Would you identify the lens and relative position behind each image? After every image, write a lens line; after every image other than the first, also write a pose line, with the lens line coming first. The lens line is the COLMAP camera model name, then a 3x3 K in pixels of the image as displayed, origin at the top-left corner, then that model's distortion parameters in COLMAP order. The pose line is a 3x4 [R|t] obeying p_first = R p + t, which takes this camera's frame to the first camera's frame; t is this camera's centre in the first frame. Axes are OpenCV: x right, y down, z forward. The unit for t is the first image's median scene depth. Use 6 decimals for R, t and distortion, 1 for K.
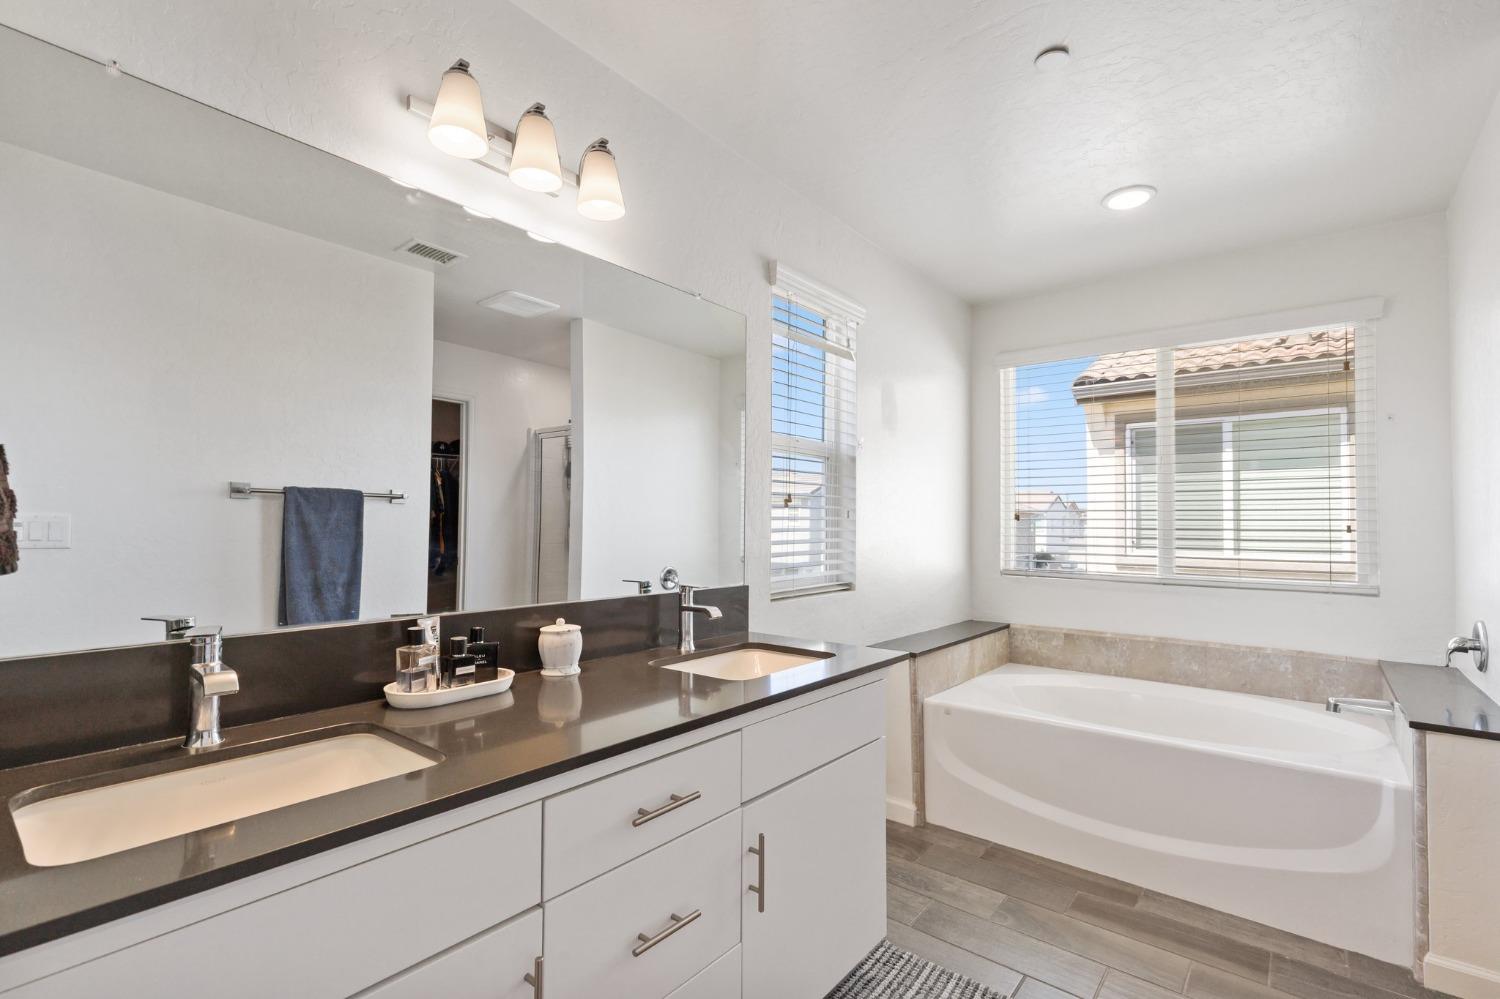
lens RADIAL K [[682.0, 0, 752.4], [0, 682.0, 507.2], [0, 0, 1]] dist [0.004922, -0.000118]
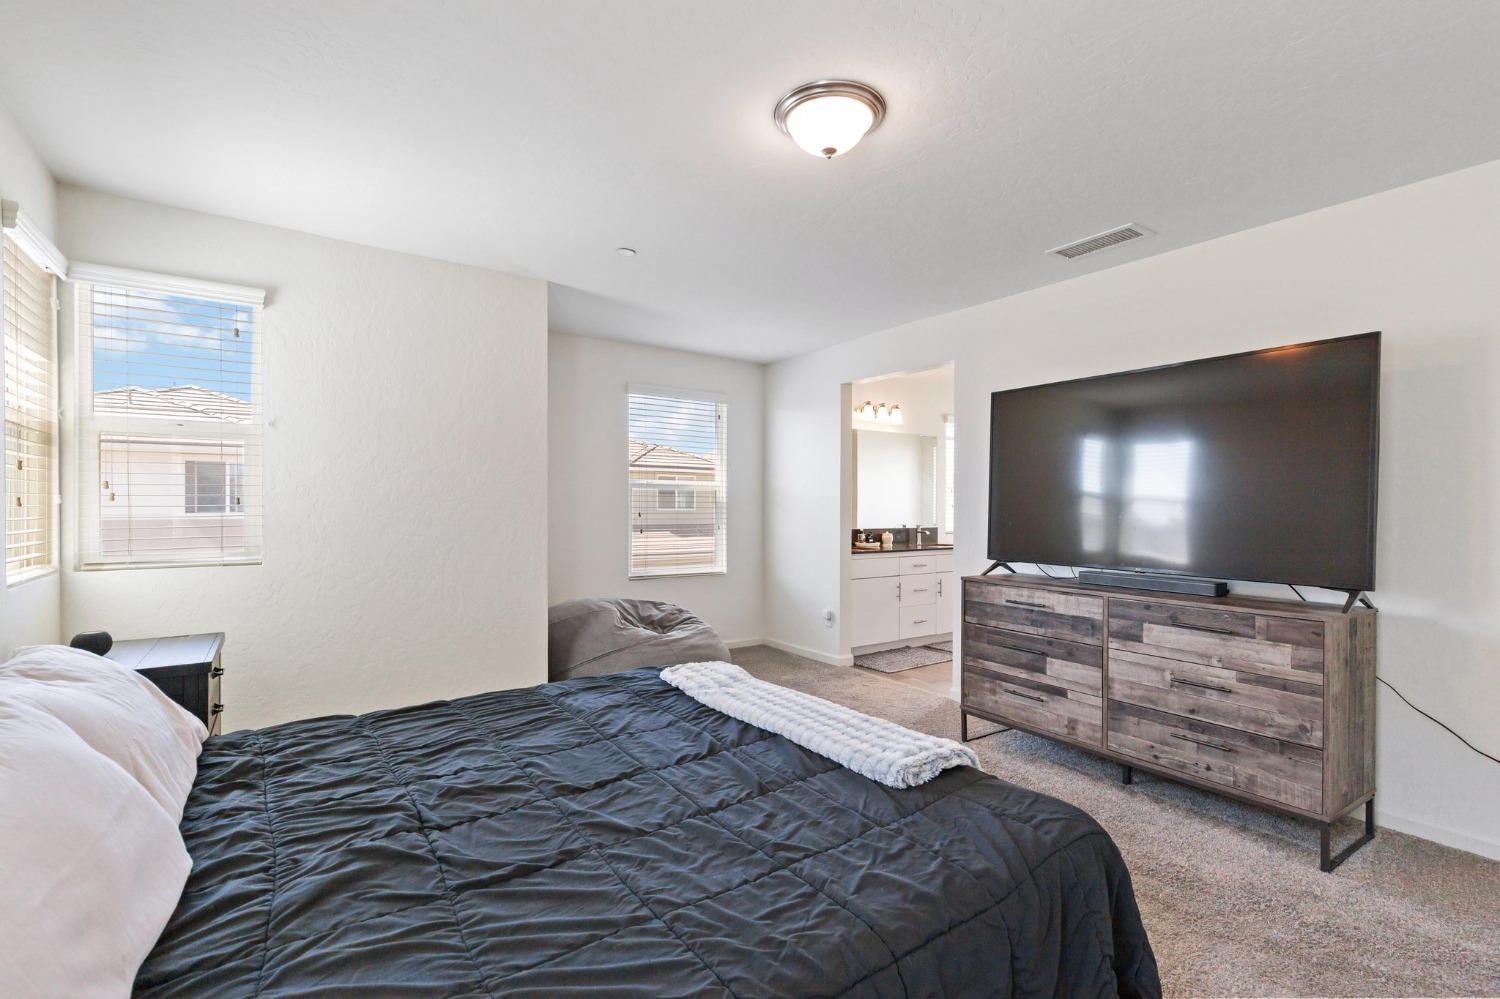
lens RADIAL K [[682.0, 0, 752.4], [0, 682.0, 507.2], [0, 0, 1]] dist [0.004922, -0.000118]
pose [[0.964670, -0.001380, -0.263456, -0.000371], [0.007968, 0.999682, 0.023941, -0.031990], [0.263339, -0.025195, 0.964374, -1.283911]]
